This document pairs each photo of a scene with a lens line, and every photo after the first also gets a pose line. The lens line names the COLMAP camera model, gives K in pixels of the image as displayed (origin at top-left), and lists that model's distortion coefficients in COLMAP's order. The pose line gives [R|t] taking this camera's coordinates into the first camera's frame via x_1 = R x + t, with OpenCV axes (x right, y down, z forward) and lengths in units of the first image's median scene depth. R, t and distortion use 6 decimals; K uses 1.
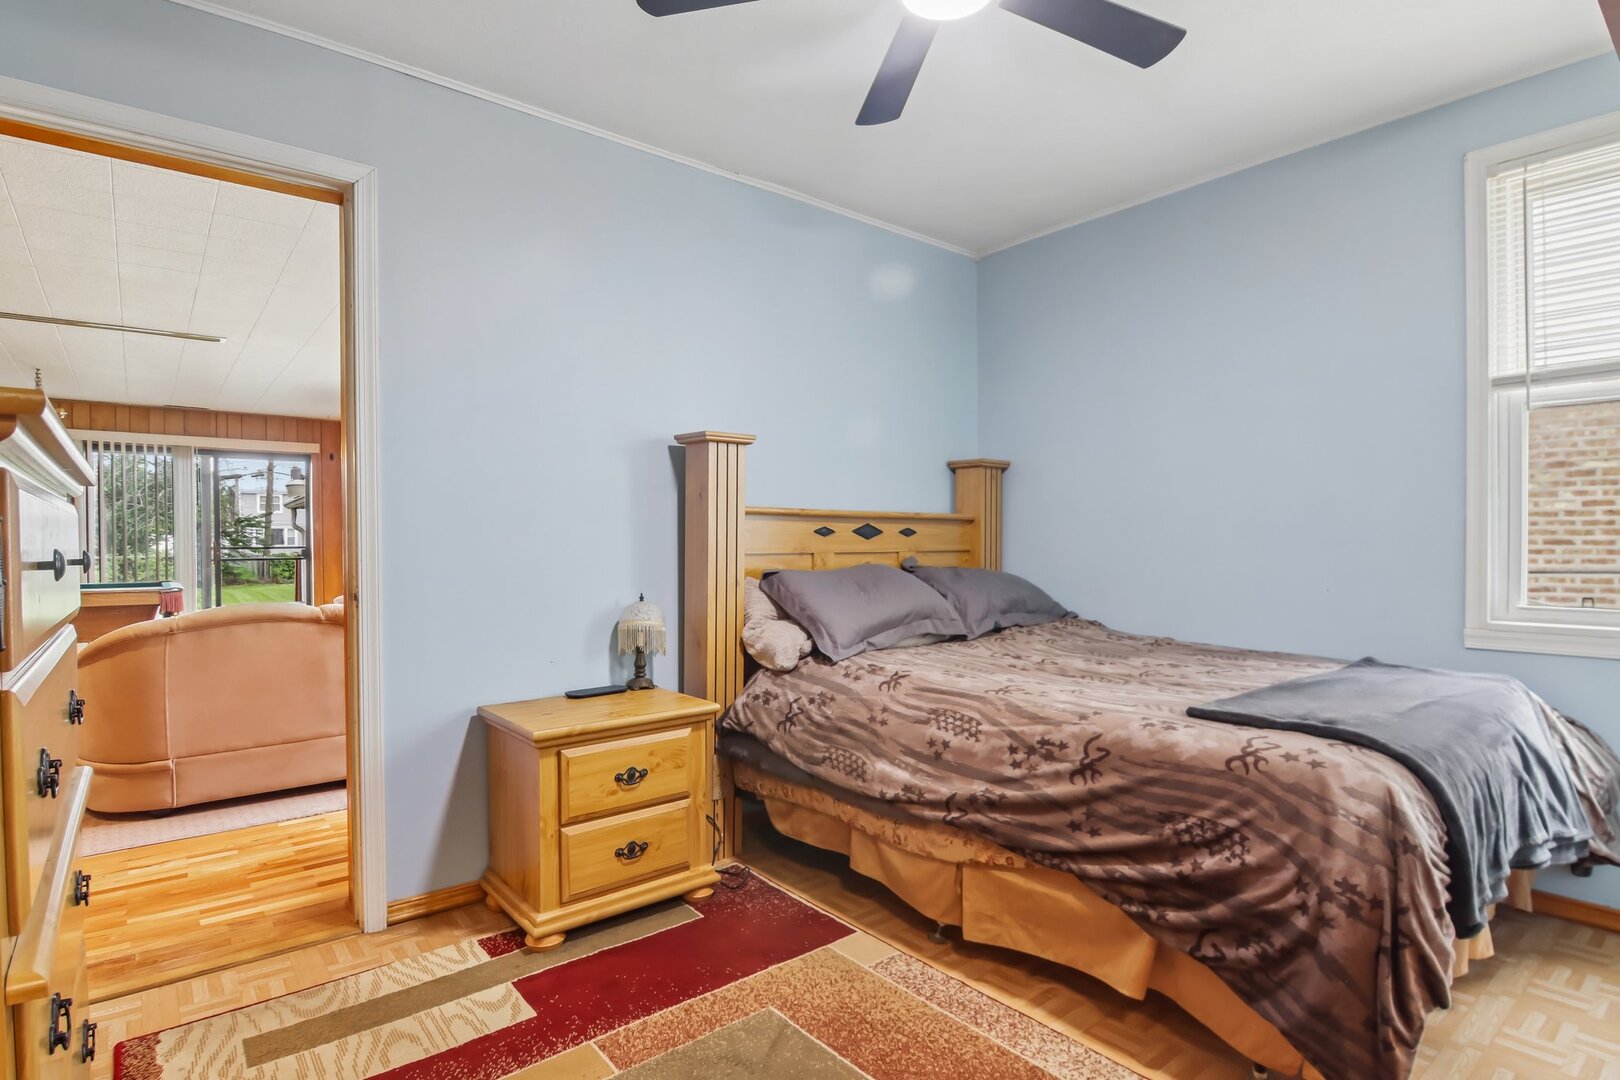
lens RADIAL K [[831.8, 0, 848.8], [0, 831.8, 542.6], [0, 0, 1]] dist [-0.001016, 0.000139]
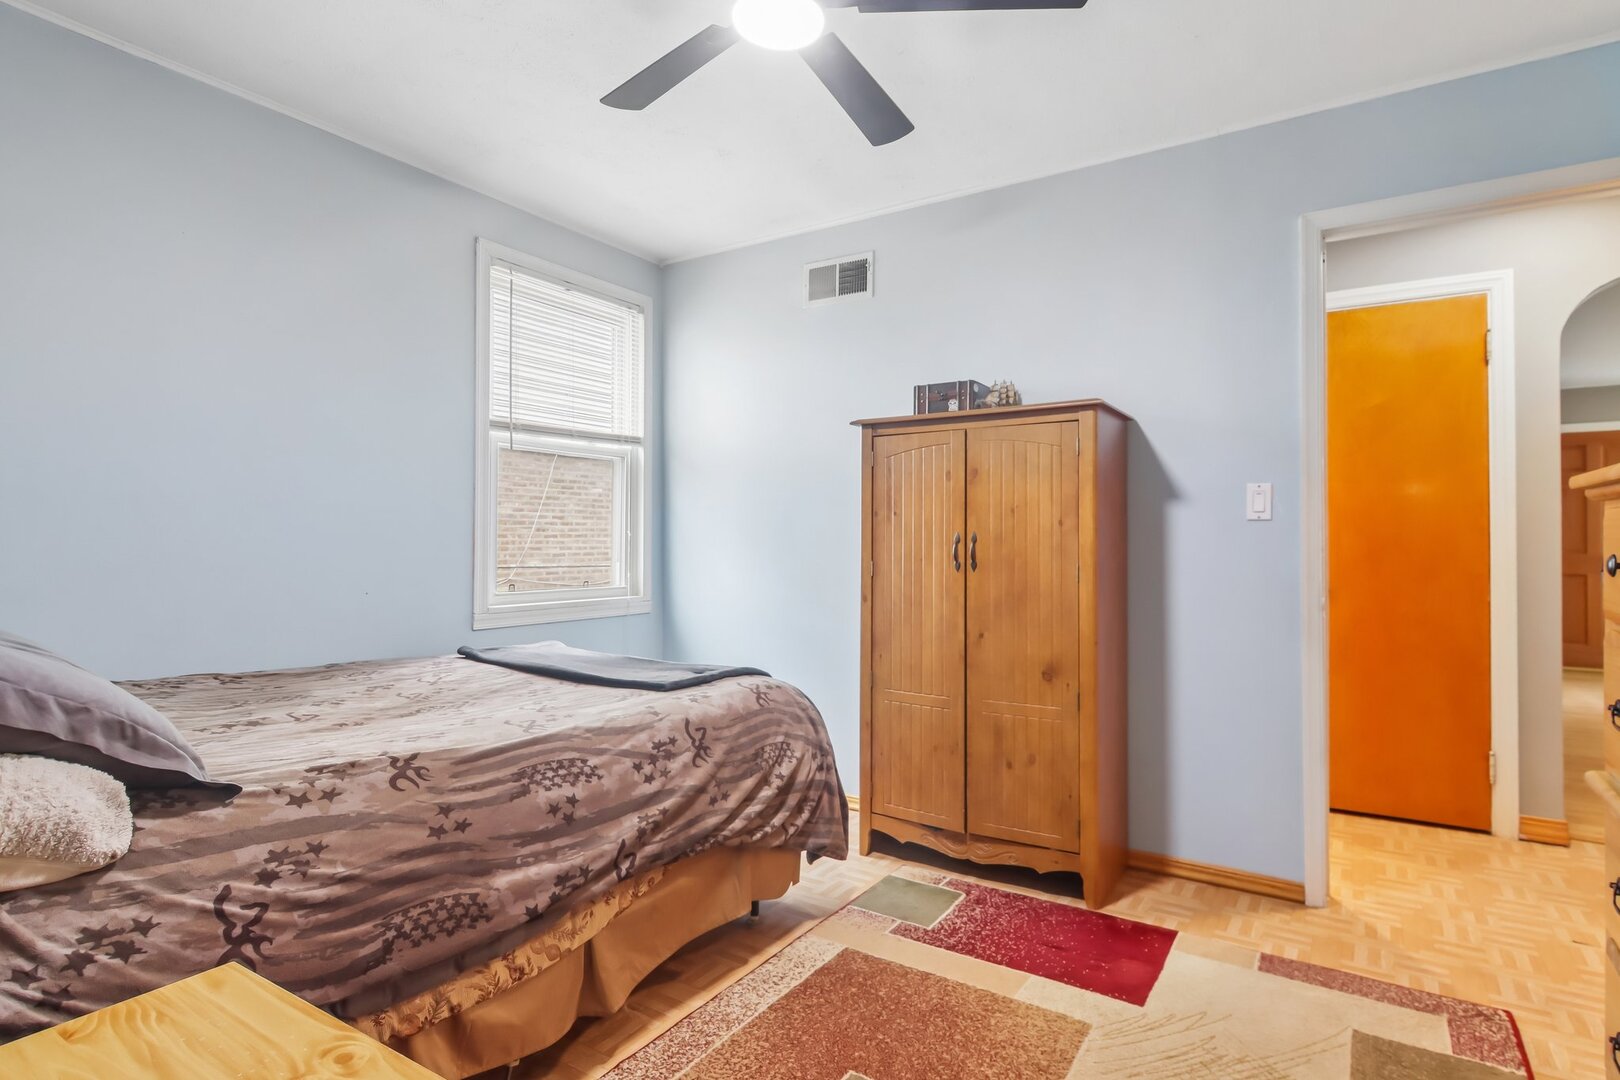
lens RADIAL K [[831.8, 0, 848.8], [0, 831.8, 542.6], [0, 0, 1]] dist [-0.001016, 0.000139]
pose [[-0.299305, 0.008496, 0.954120, -0.718301], [0.005514, 0.999959, -0.007174, 0.005782], [-0.954141, 0.003113, -0.299340, 0.991159]]
